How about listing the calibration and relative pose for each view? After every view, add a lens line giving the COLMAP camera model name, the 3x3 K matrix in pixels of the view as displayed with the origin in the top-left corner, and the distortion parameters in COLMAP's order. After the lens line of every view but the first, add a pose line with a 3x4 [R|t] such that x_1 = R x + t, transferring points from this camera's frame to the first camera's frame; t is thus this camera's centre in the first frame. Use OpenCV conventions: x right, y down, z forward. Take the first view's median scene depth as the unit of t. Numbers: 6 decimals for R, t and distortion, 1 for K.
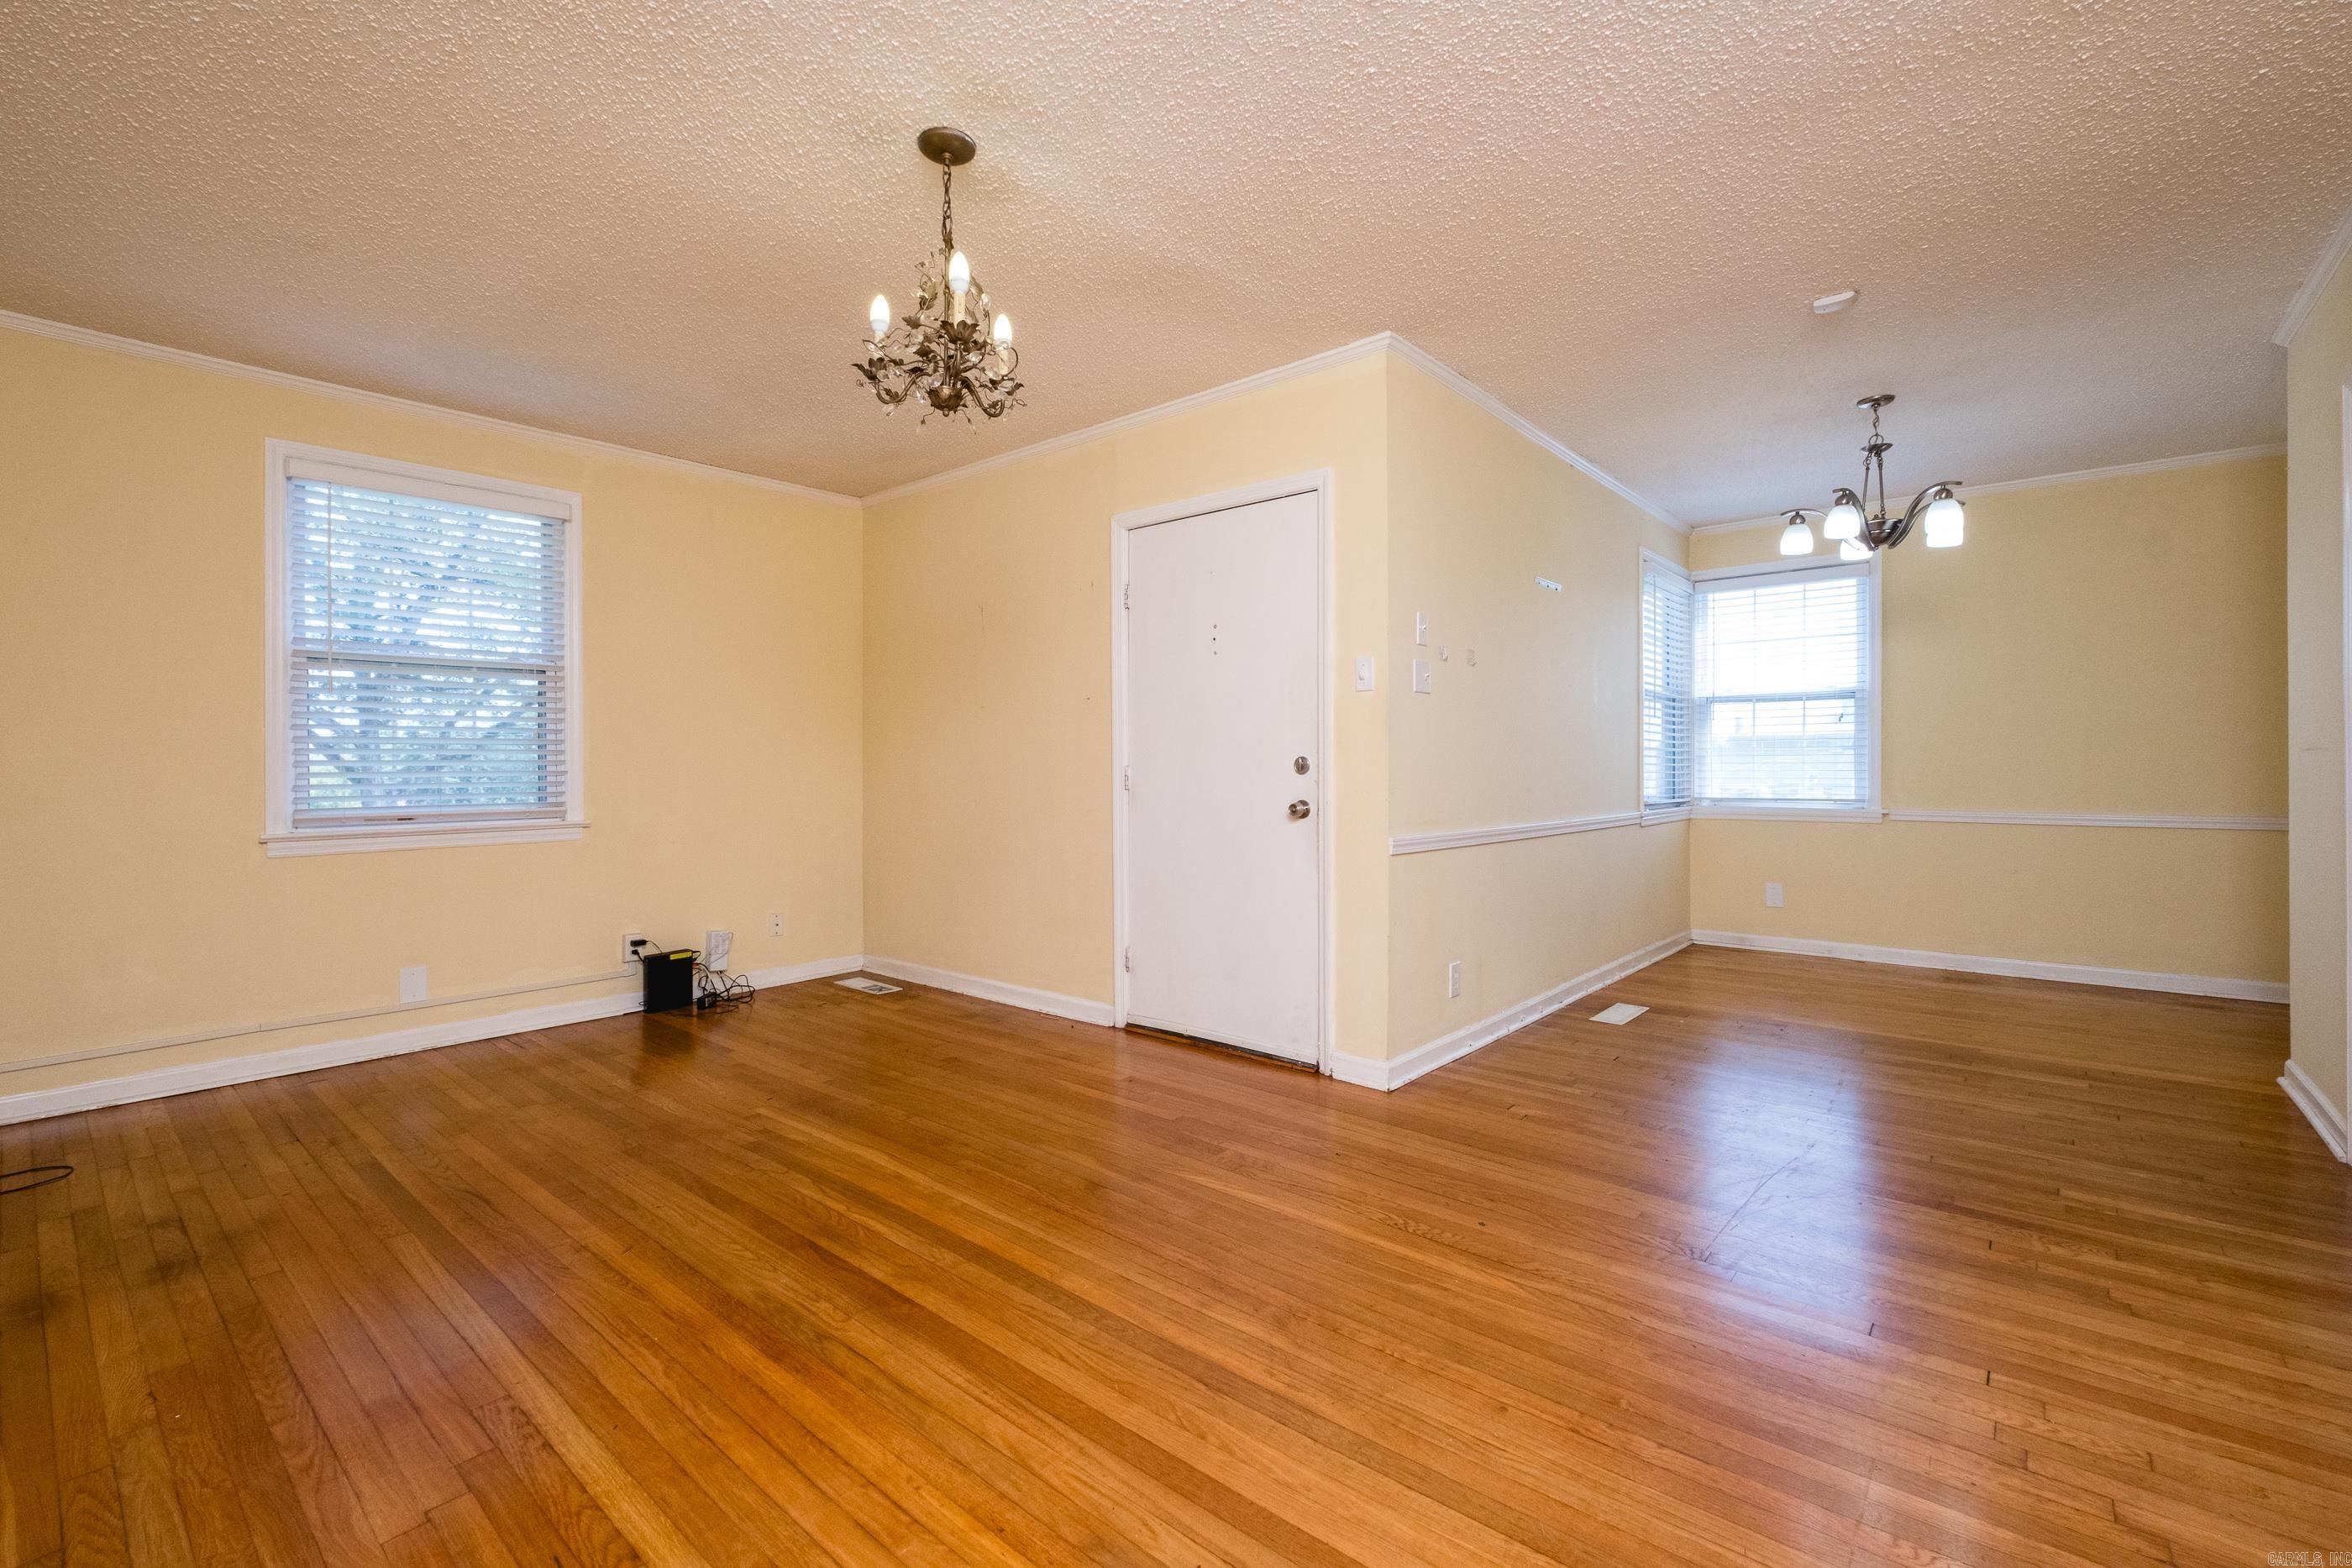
lens RADIAL K [[1010.8, 0, 1184.3], [0, 1010.8, 764.2], [0, 0, 1]] dist [0.000204, -0.001034]
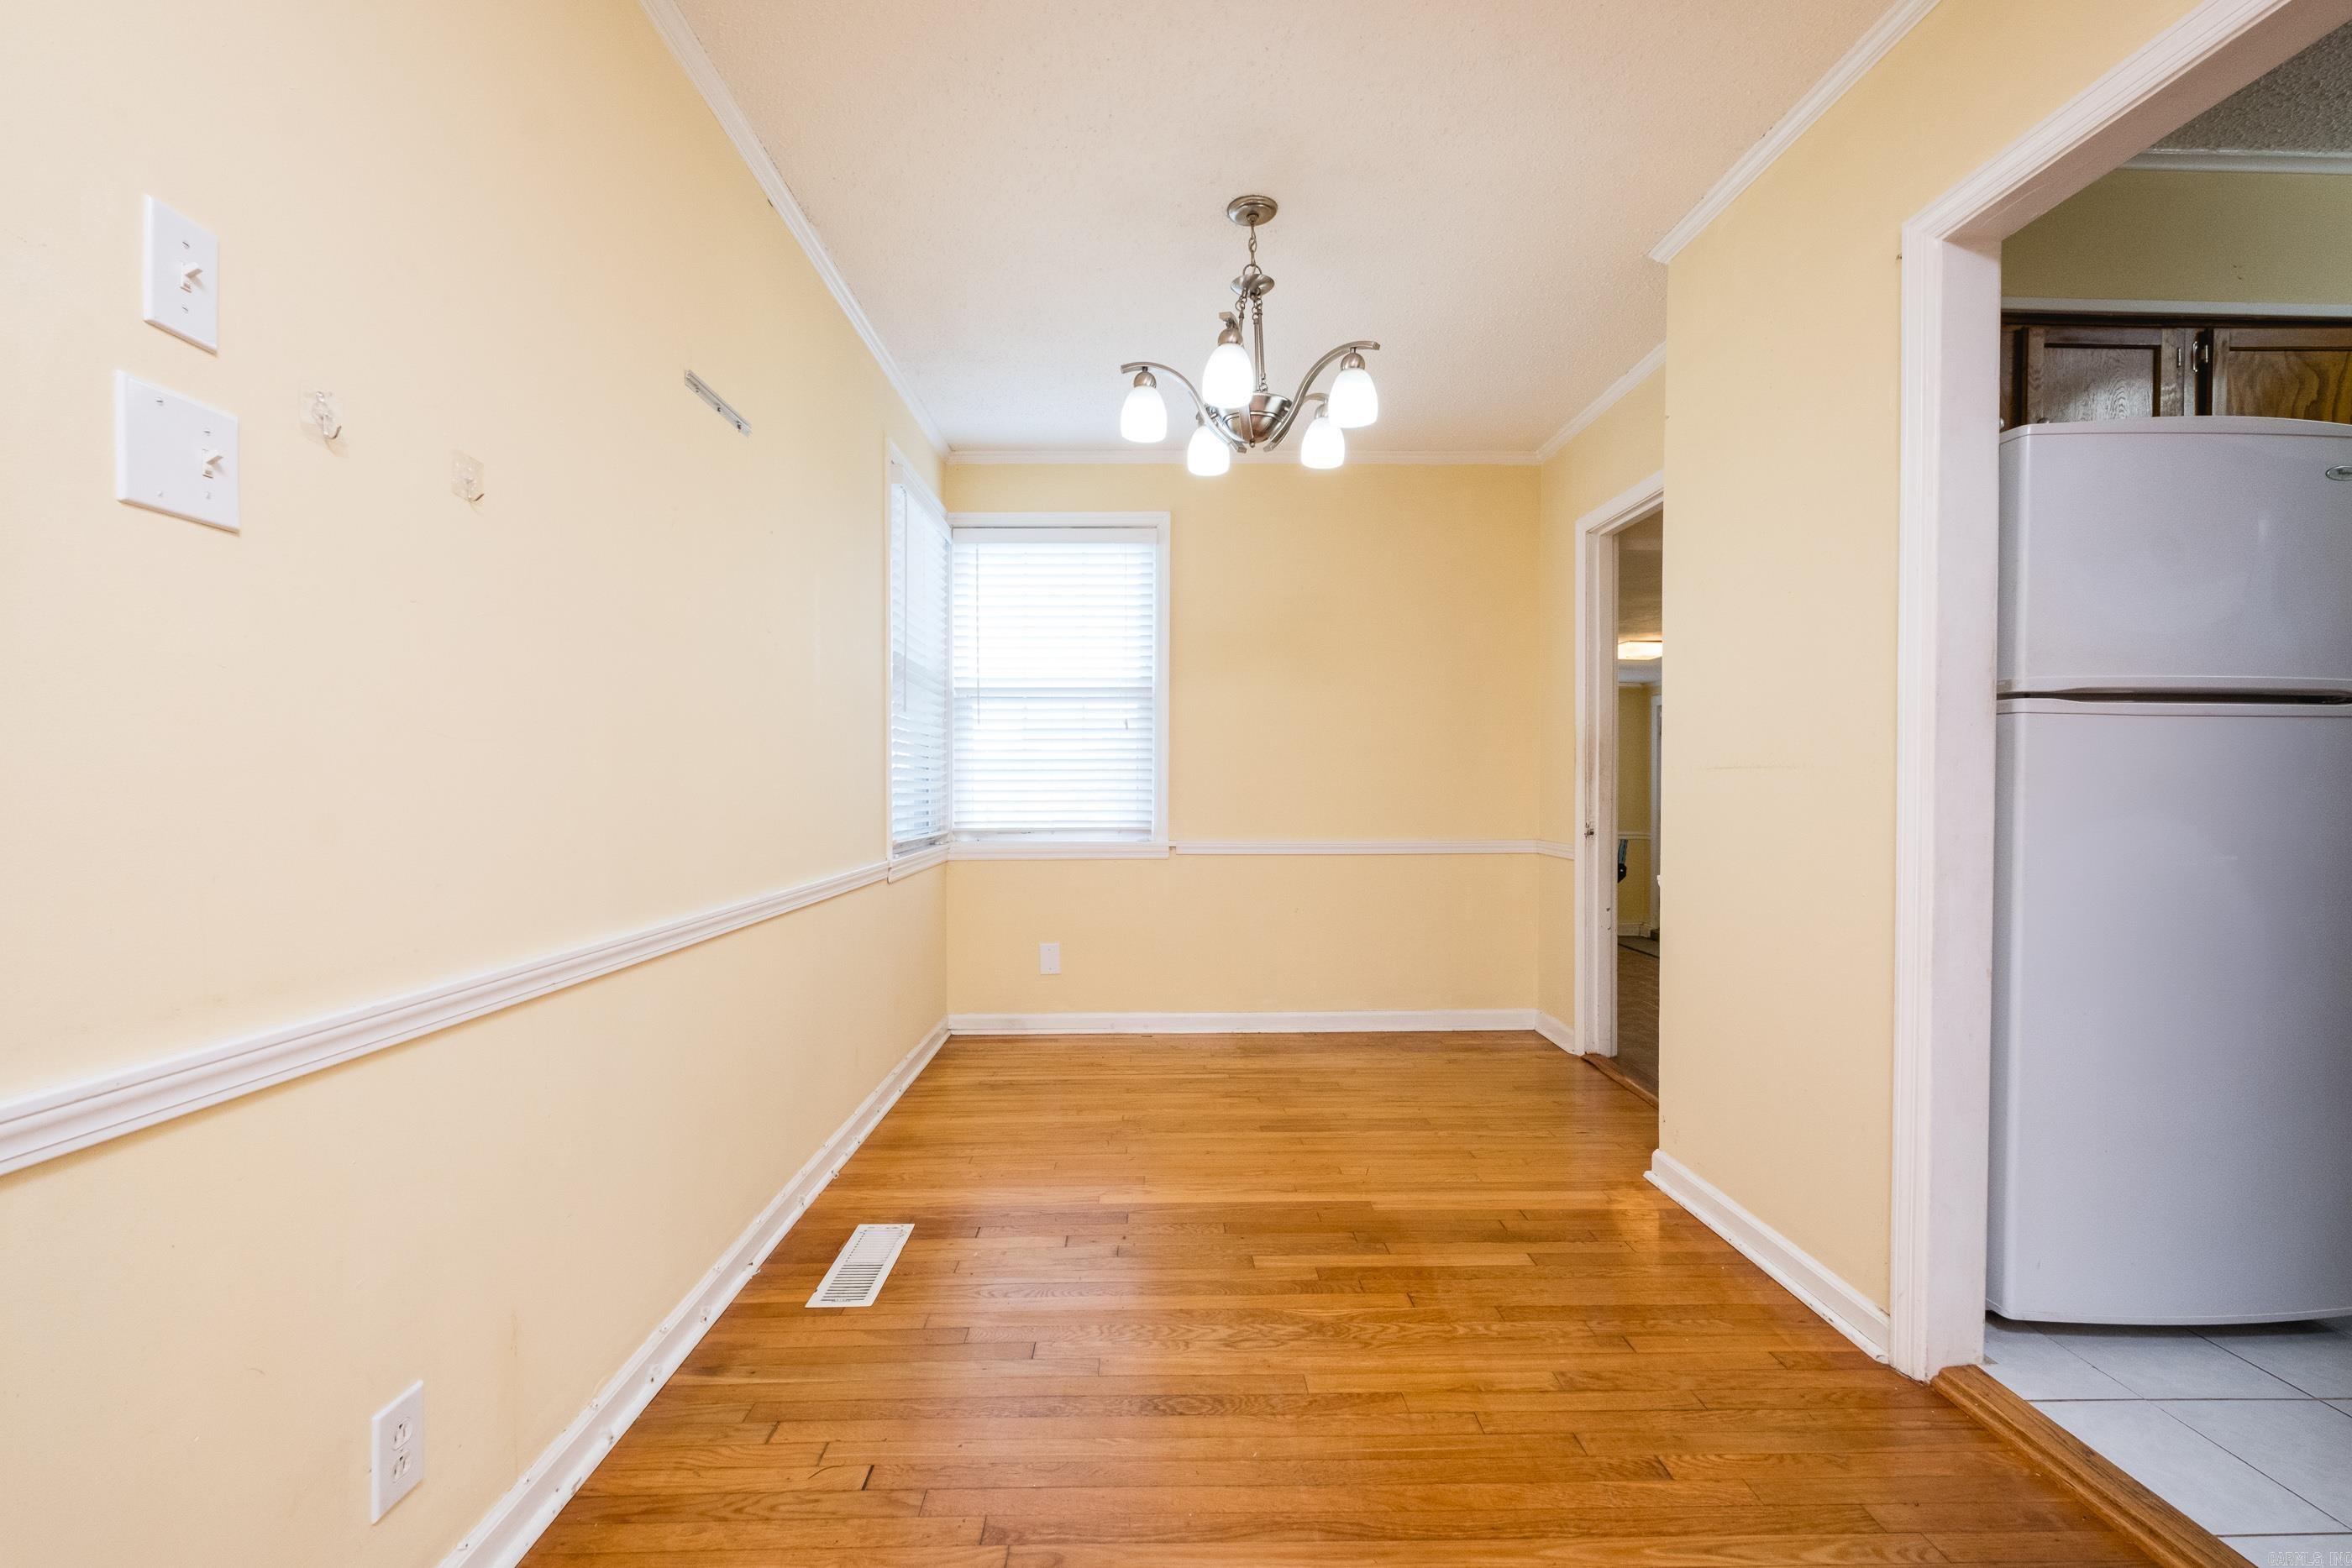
lens RADIAL K [[1043.3, 0, 1186.5], [0, 1043.3, 792.2], [0, 0, 1]] dist [0.048802, -0.000628]
pose [[0.743139, 0.001665, 0.669134, 0.282969], [-0.006230, 0.999971, 0.004431, 0.005279], [-0.669108, -0.007461, 0.743128, 0.718609]]
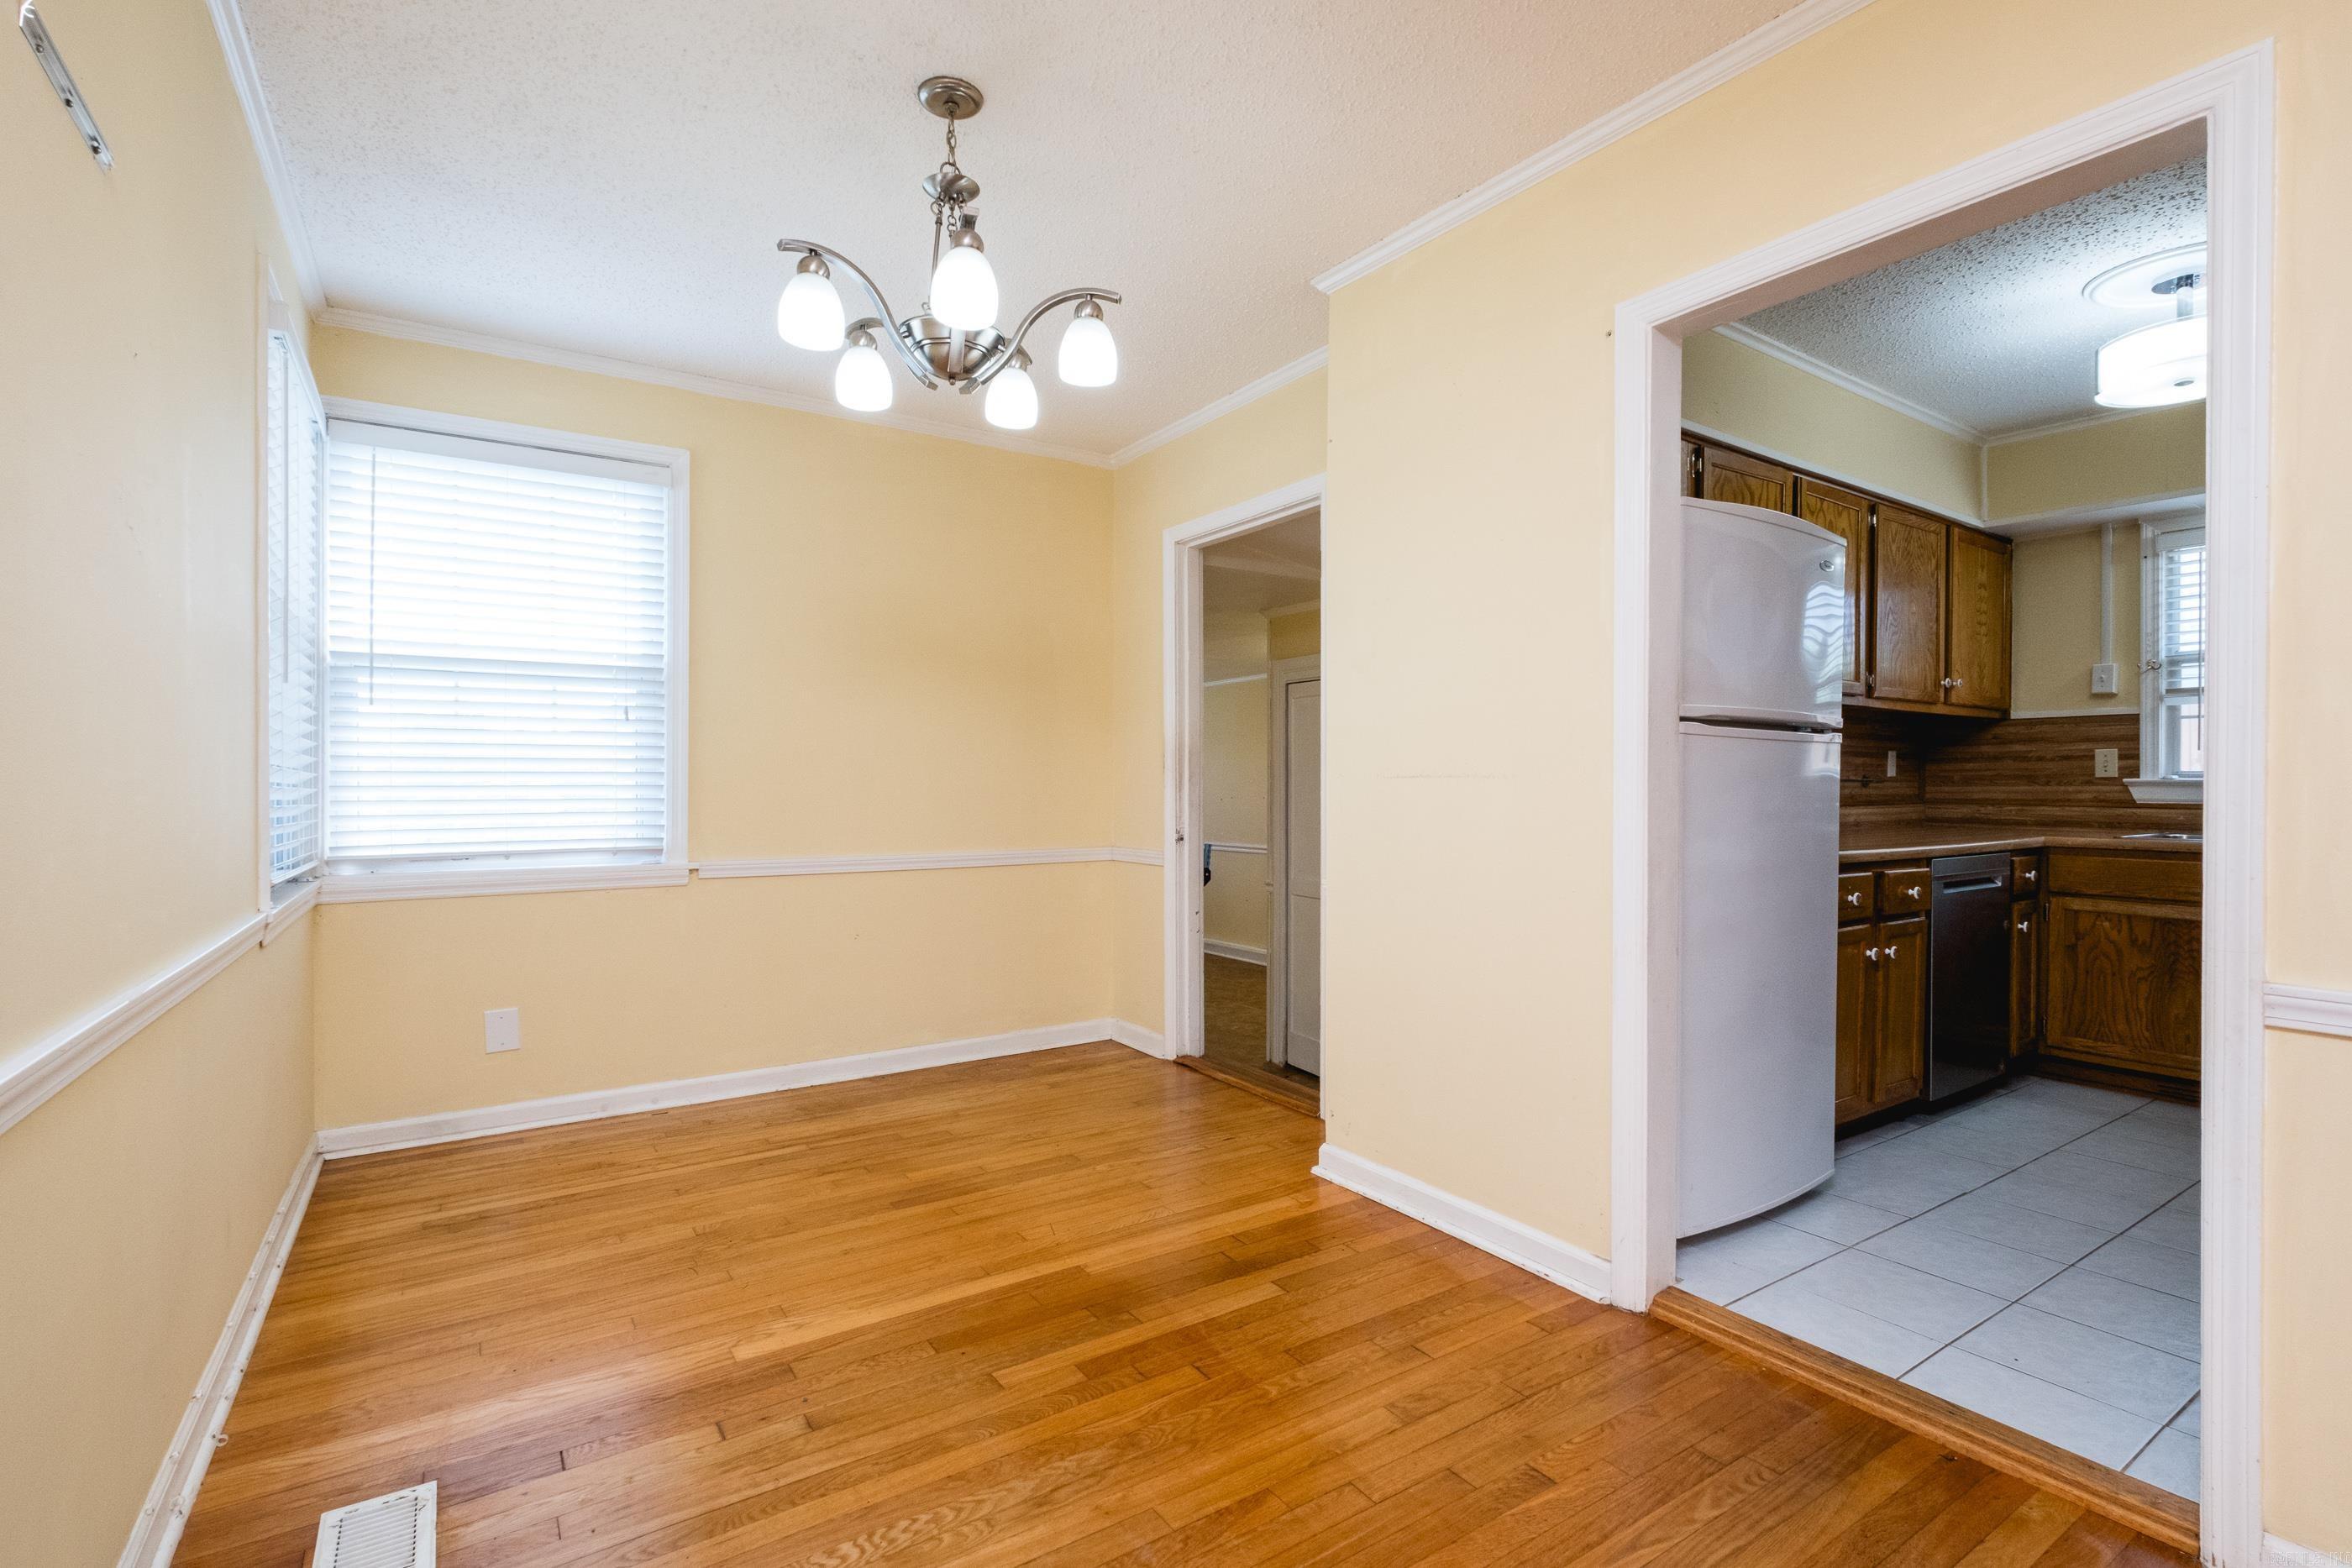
lens RADIAL K [[1053.6, 0, 1184.9], [0, 1053.6, 788.2], [0, 0, 1]] dist [0.030347, -0.001290]
pose [[0.269920, 0.005965, 0.962864, 0.250738], [-0.002275, 0.999982, -0.005557, 0.002417], [-0.962880, -0.000691, 0.269929, 0.992885]]
